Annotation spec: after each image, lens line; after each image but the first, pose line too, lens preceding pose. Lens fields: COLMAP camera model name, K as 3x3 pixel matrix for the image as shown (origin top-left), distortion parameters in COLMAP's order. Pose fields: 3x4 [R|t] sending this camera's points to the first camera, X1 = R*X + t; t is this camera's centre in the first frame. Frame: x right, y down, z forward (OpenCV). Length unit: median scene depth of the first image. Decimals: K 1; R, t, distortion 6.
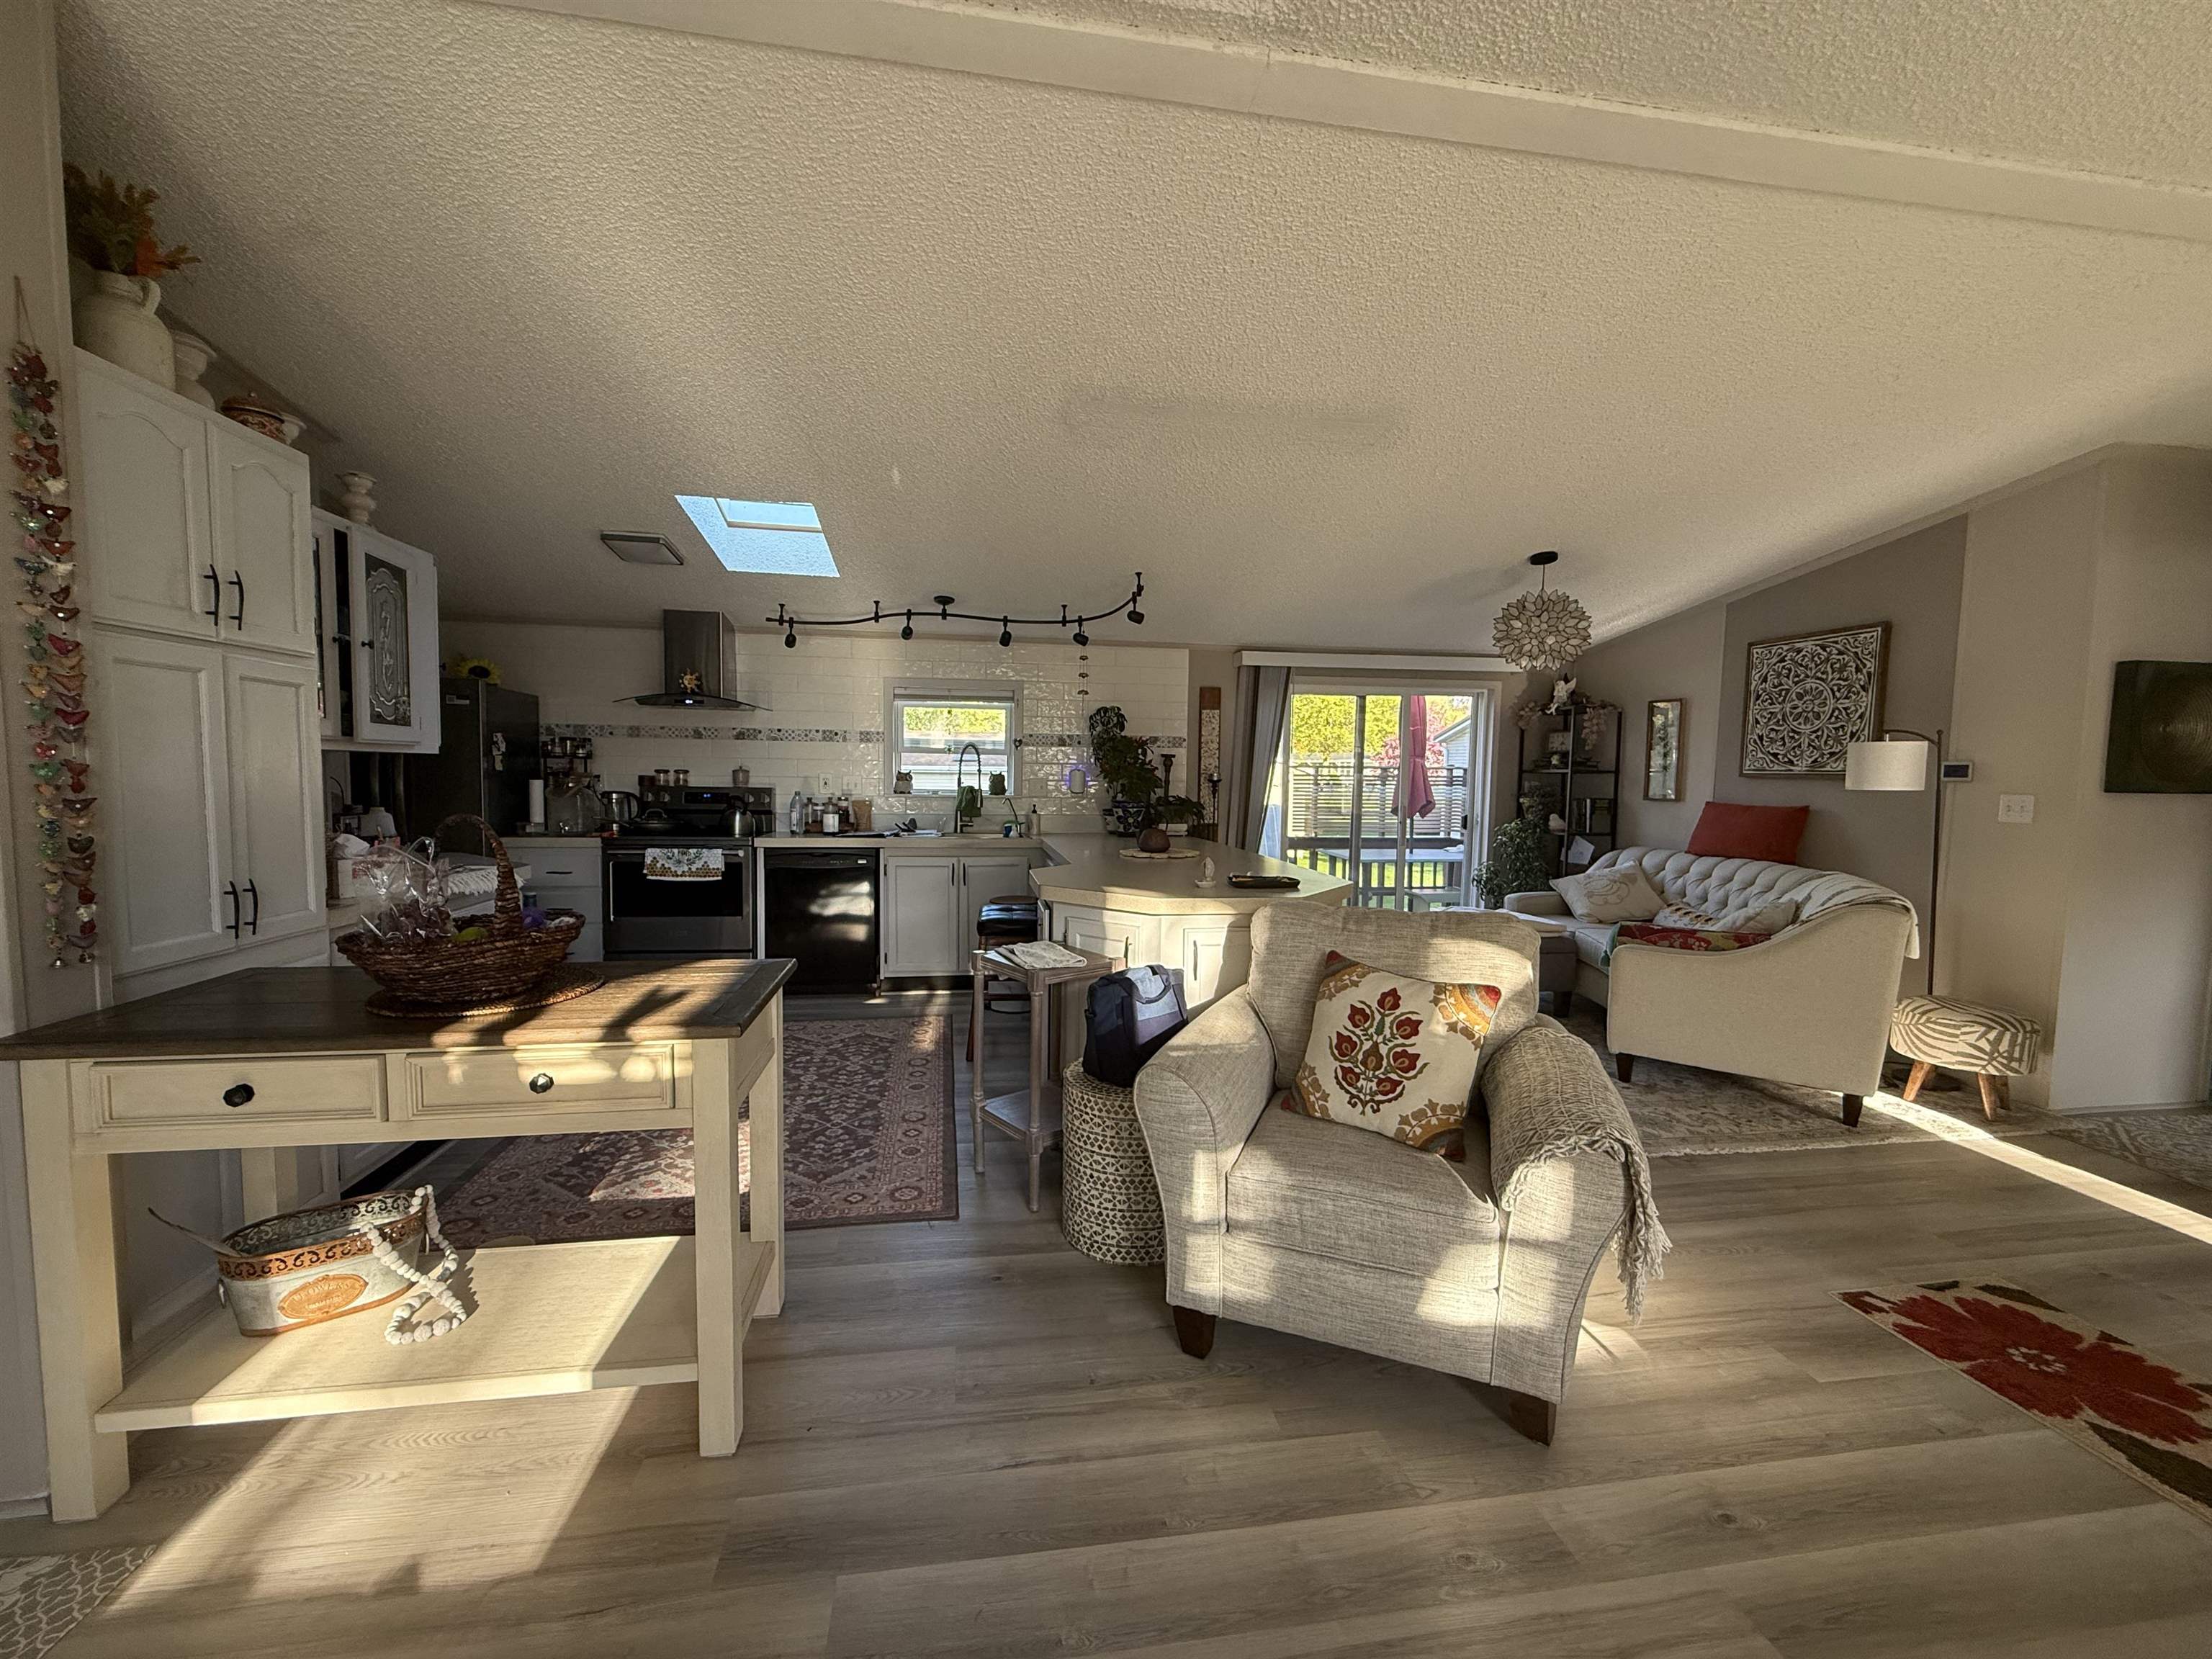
lens RADIAL K [[878.7, 0, 1096.1], [0, 878.7, 832.6], [0, 0, 1]] dist [0.000741, -0.000313]
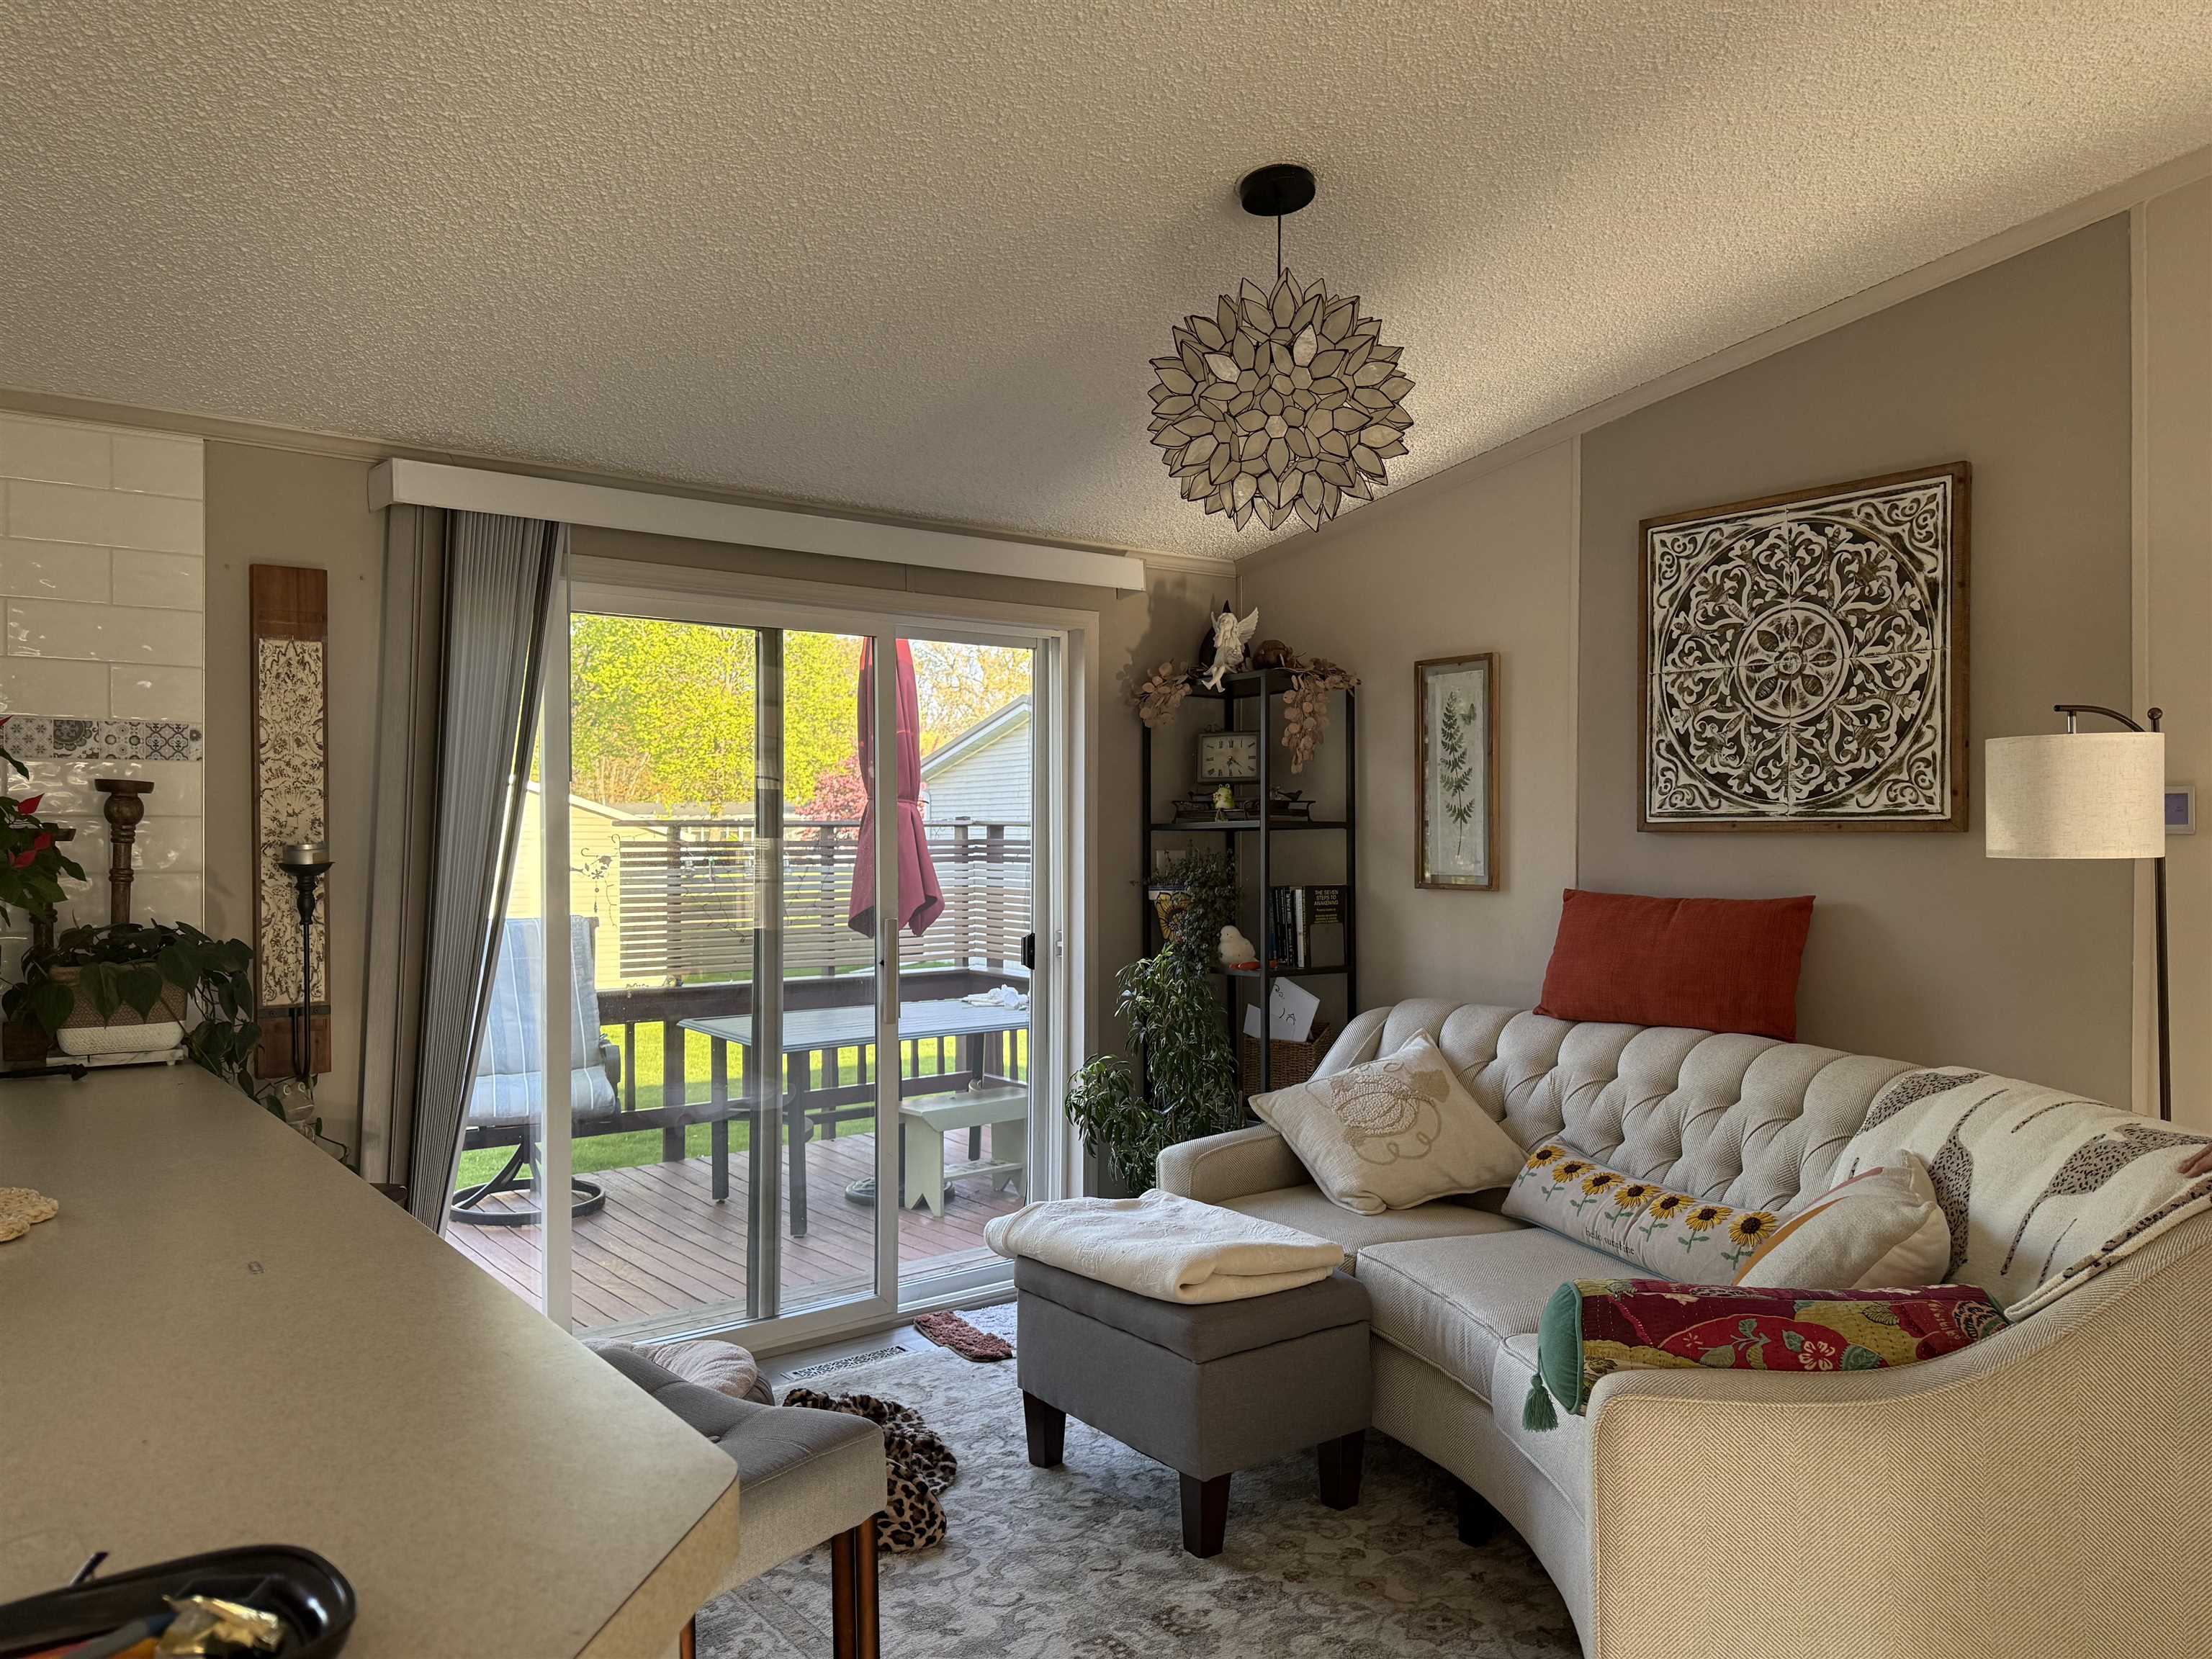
lens RADIAL K [[1552.7, 0, 1098.7], [0, 1552.7, 847.4], [0, 0, 1]] dist [0.077104, -0.108732]
pose [[0.880335, -0.018395, 0.473996, 0.122551], [0.047648, 0.997623, -0.049780, -0.026492], [-0.471953, 0.066408, 0.879119, 0.399507]]
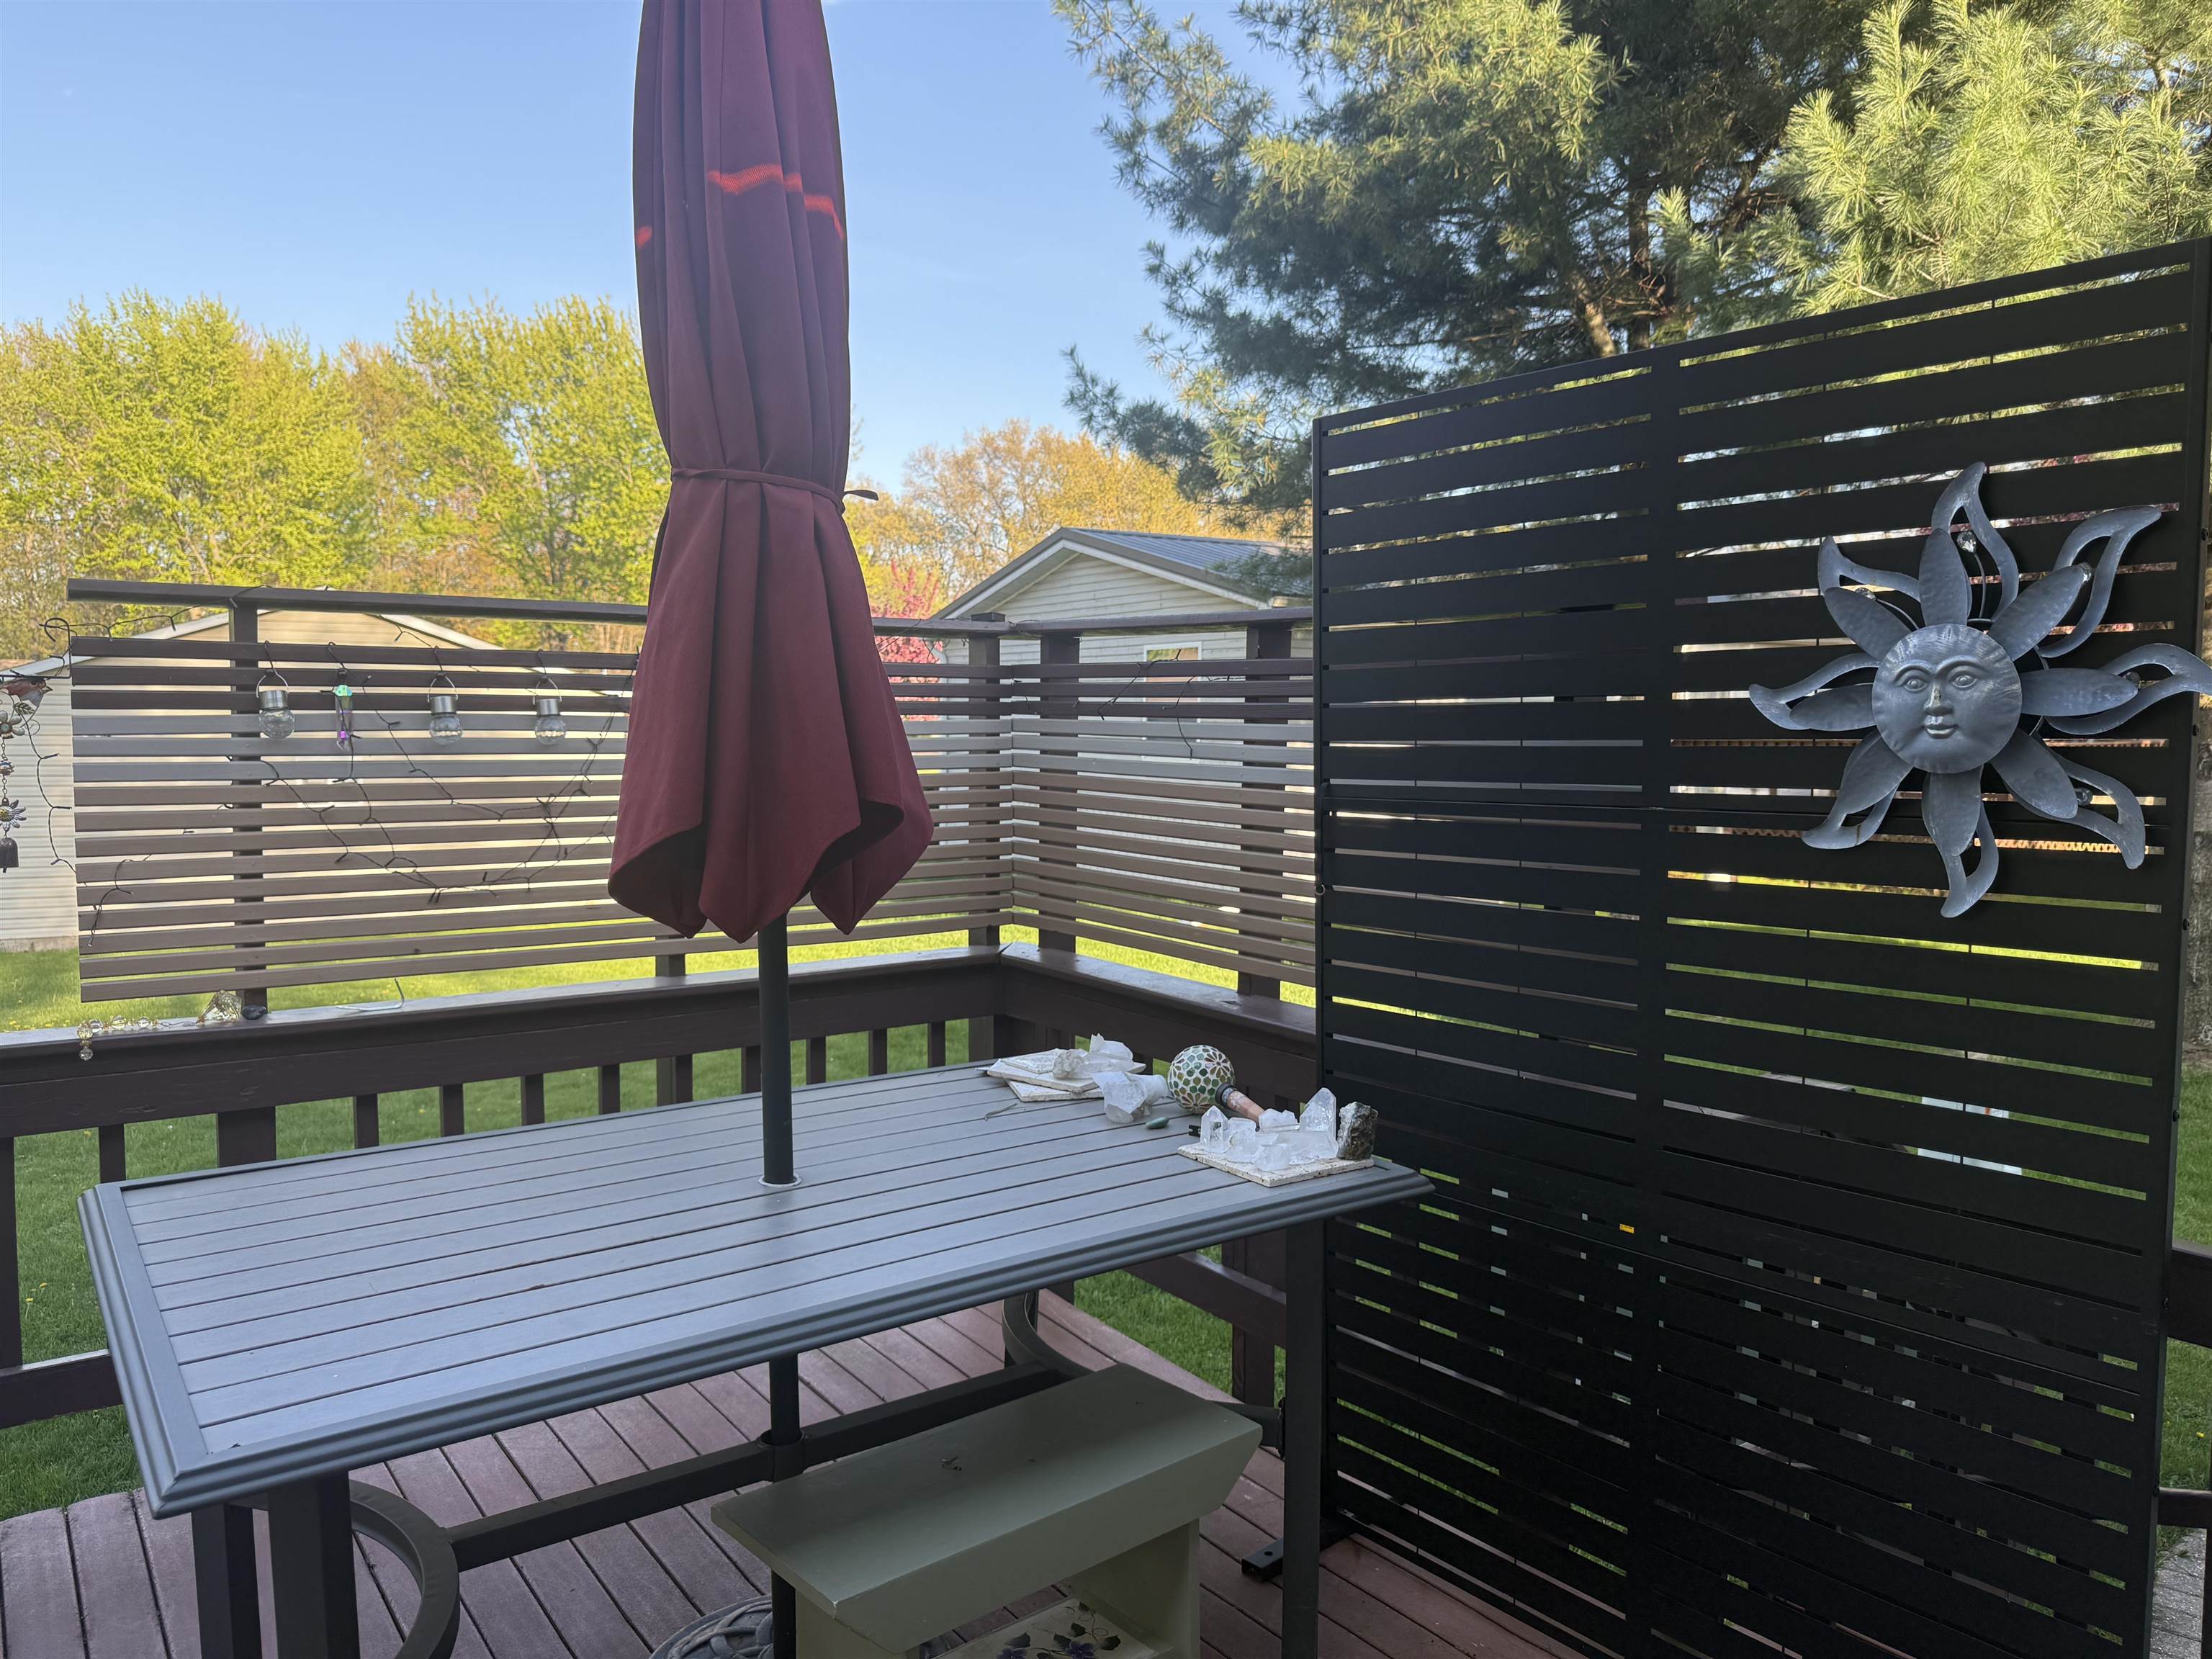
lens RADIAL K [[1552.7, 0, 1098.7], [0, 1552.7, 847.4], [0, 0, 1]] dist [0.077104, -0.108732]
pose [[0.887368, -0.043715, 0.458985, 0.440404], [0.036071, 0.999026, 0.025413, -0.050967], [-0.459649, -0.005995, 0.888080, 1.140033]]
